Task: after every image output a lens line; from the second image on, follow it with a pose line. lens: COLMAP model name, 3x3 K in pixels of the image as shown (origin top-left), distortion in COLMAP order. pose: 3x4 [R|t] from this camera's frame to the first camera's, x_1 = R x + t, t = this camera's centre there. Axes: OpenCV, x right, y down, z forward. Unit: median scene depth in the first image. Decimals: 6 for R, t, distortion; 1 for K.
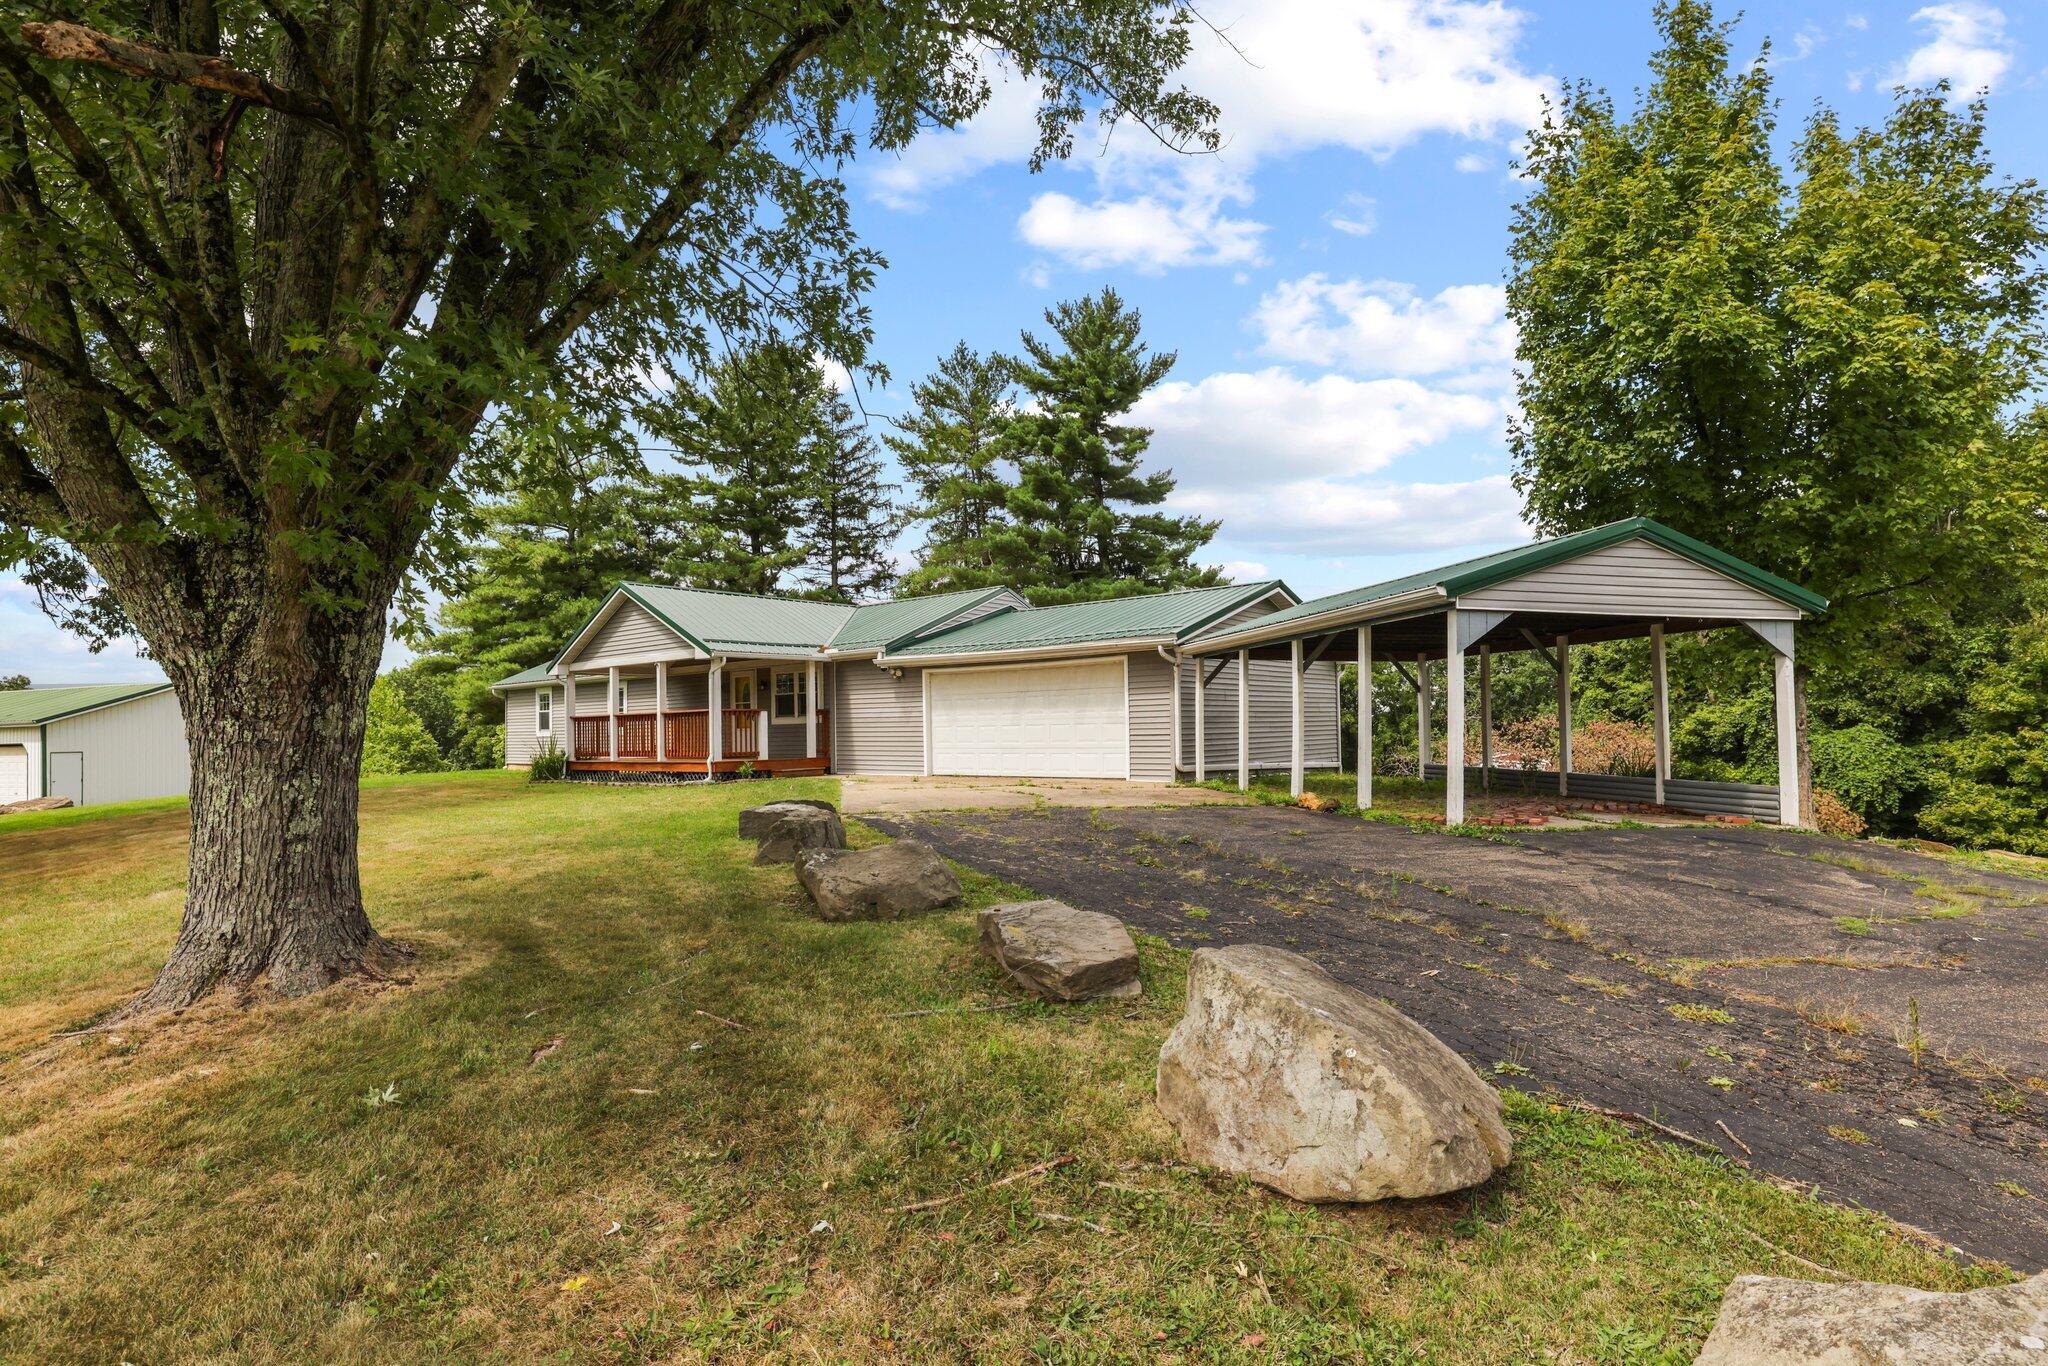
lens RADIAL K [[1050.0, 0, 1020.4], [0, 1050.0, 633.0], [0, 0, 1]] dist [-0.018305, -0.000158]
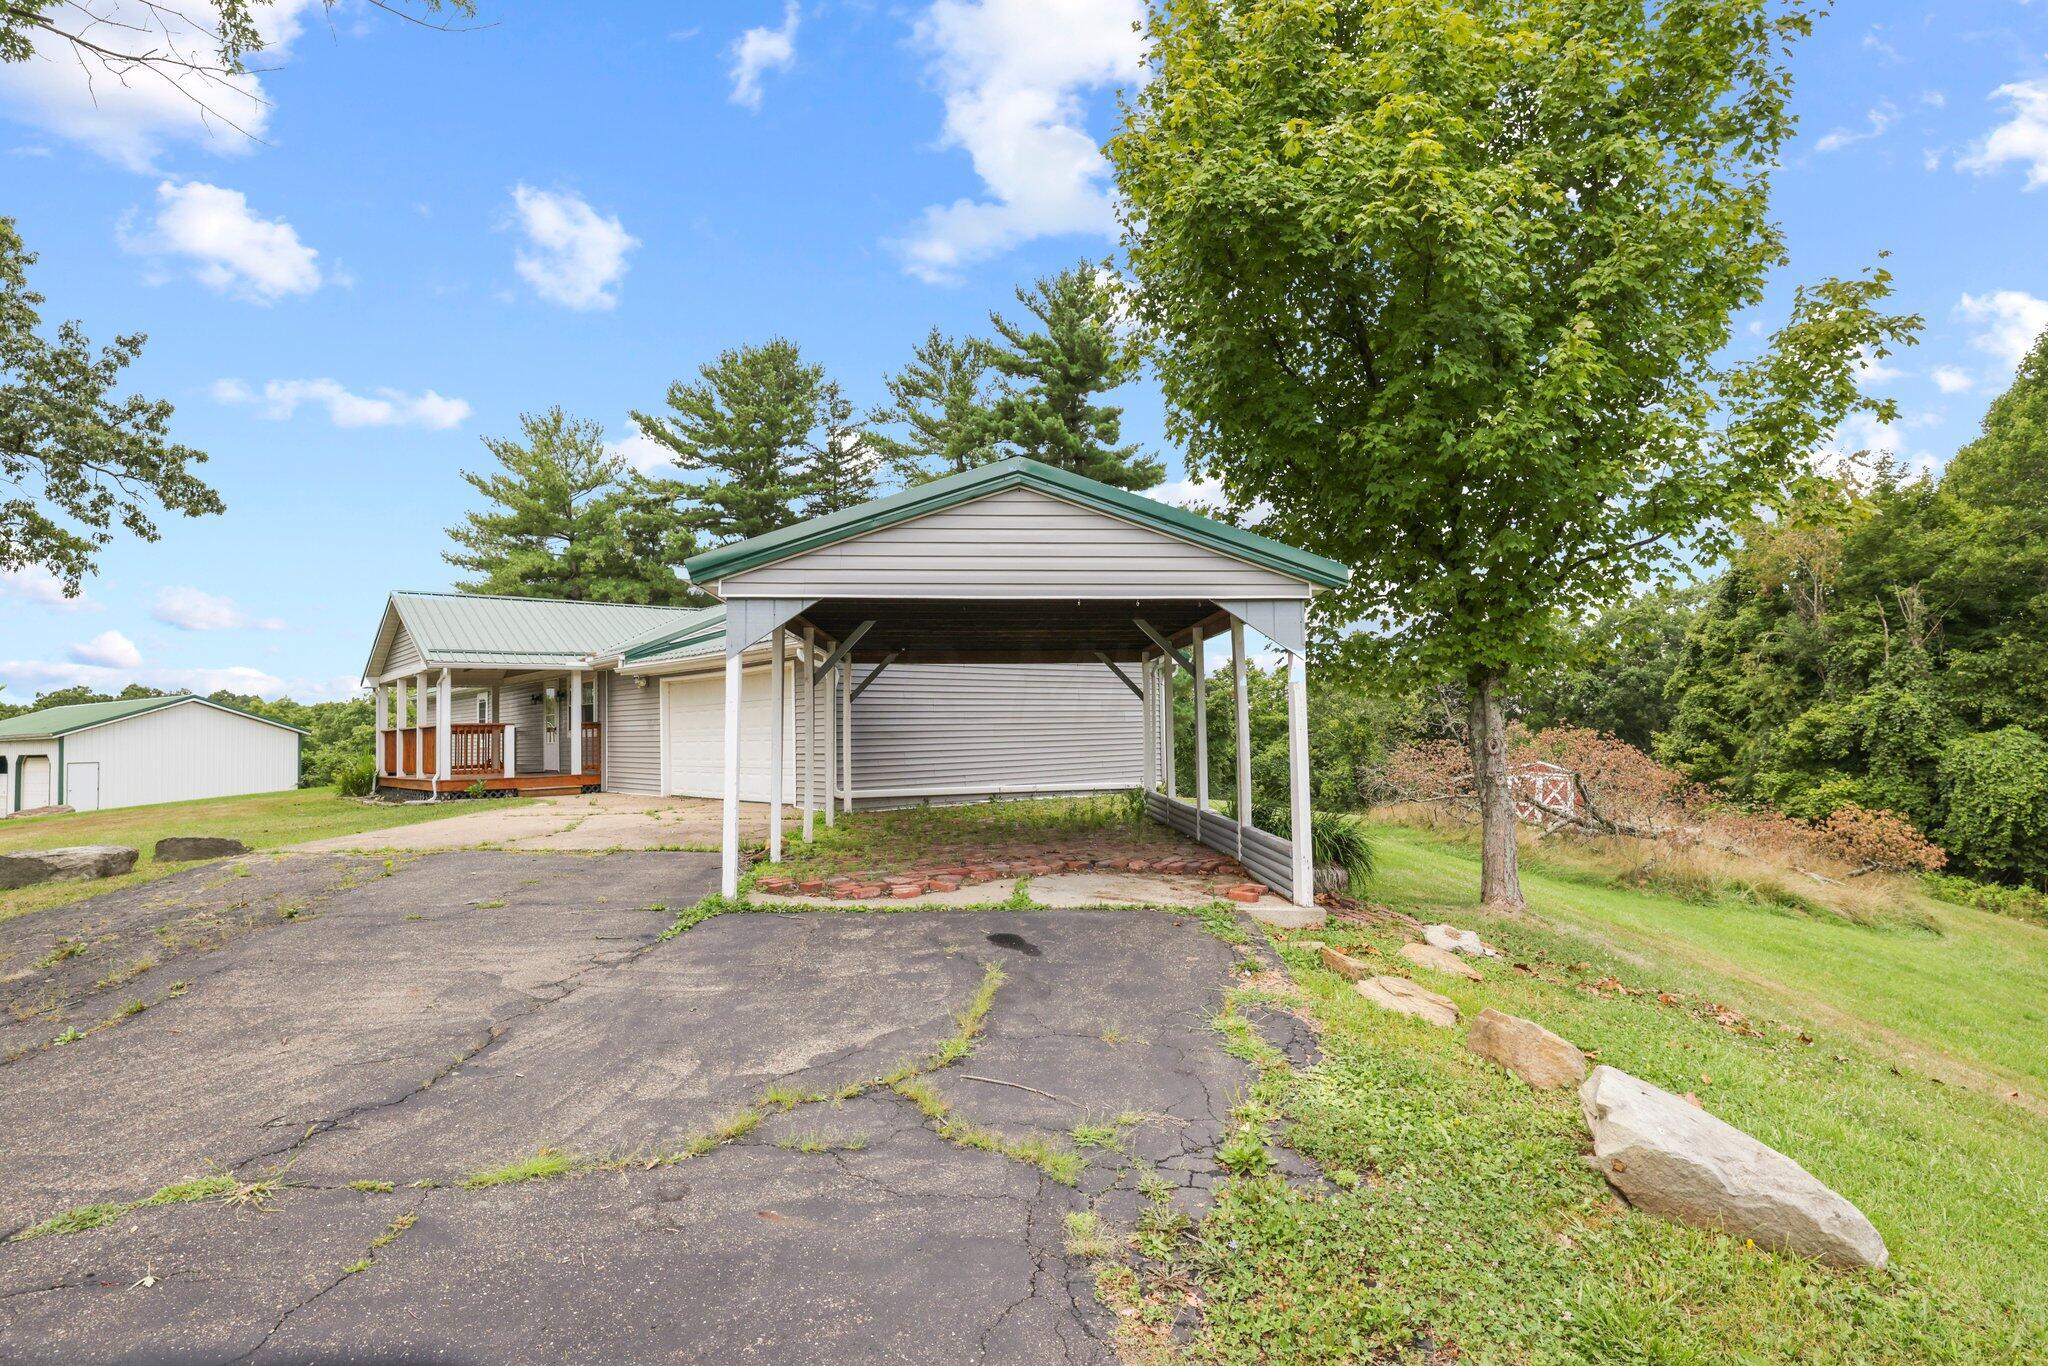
lens RADIAL K [[1065.1, 0, 1027.4], [0, 1065.1, 602.7], [0, 0, 1]] dist [-0.015635, 0.000711]
pose [[0.987897, -0.023489, -0.153324, 0.174417], [0.019288, 0.999398, -0.028830, 0.000967], [0.153909, 0.025524, 0.987755, 0.068314]]
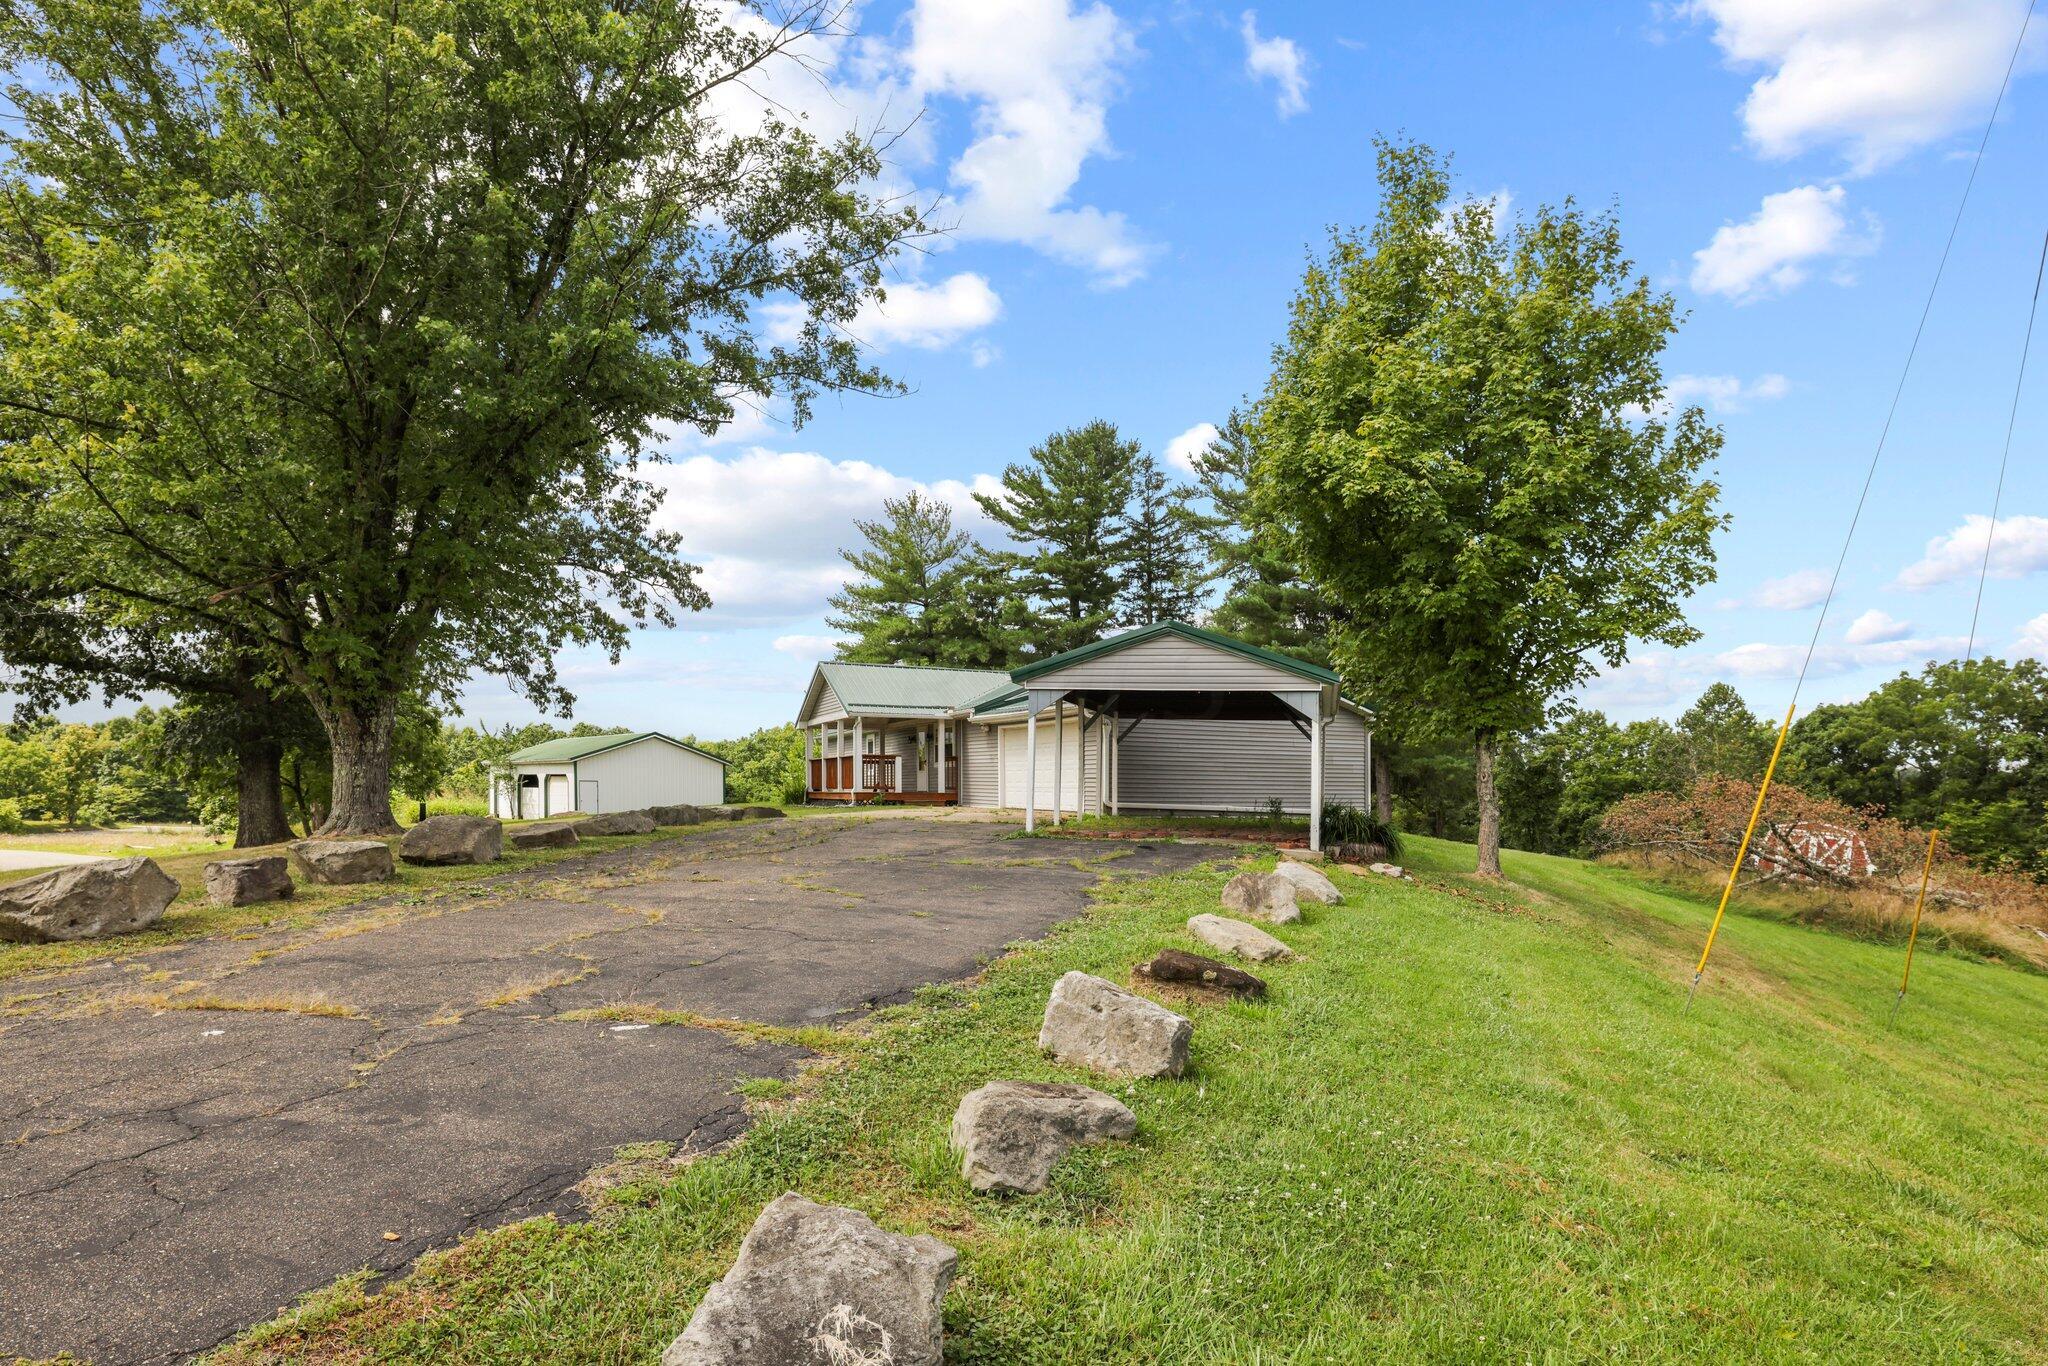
lens RADIAL K [[1153.6, 0, 1024.0], [0, 1153.6, 683.0], [0, 0, 1]] dist [-0.002116, -0.000222]
pose [[0.893623, -0.013225, -0.448624, 0.274755], [0.013515, 0.999905, -0.002555, -0.006569], [0.448616, -0.003780, 0.893717, -0.119655]]
